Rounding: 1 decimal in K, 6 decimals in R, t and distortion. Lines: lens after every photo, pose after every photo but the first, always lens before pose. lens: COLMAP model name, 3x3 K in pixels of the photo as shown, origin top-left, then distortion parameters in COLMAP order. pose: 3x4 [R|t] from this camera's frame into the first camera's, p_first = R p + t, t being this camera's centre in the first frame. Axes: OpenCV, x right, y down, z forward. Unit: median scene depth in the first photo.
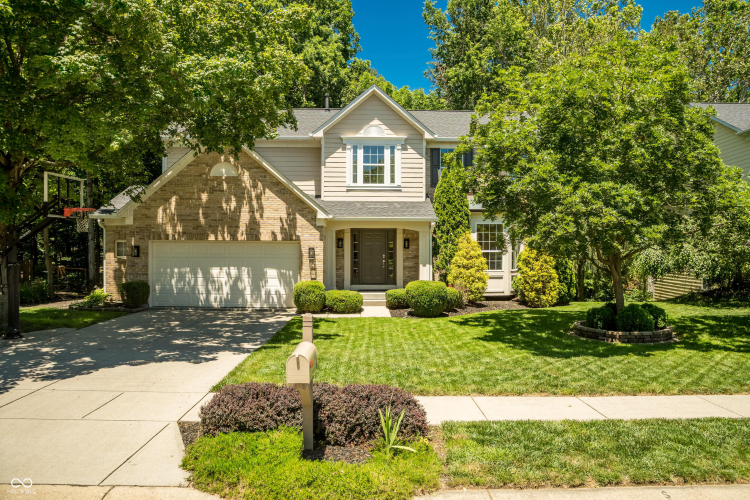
lens RADIAL K [[533.8, 0, 375.7], [0, 533.8, 257.0], [0, 0, 1]] dist [-0.078395, -0.002372]
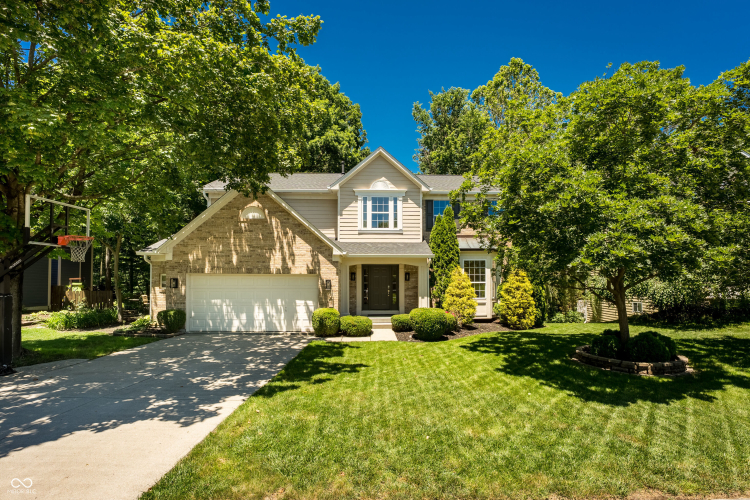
lens RADIAL K [[339.9, 0, 382.1], [0, 339.9, 277.0], [0, 0, 1]] dist [-0.017392, -0.000194]
pose [[0.999894, -0.004171, 0.013949, -0.011722], [0.004643, 0.999410, -0.034032, 0.002133], [-0.013799, 0.034093, 0.999323, 0.233705]]
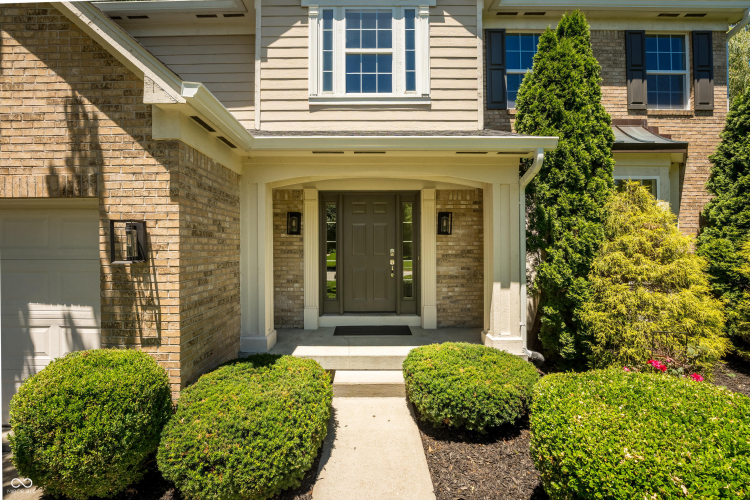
lens RADIAL K [[304.5, 0, 370.0], [0, 304.5, 250.4], [0, 0, 1]] dist [-0.027133, 0.000905]
pose [[0.999764, -0.004908, -0.021154, 0.001914], [0.004717, 0.999948, -0.009075, -0.000880], [0.021198, 0.008973, 0.999735, 0.791545]]
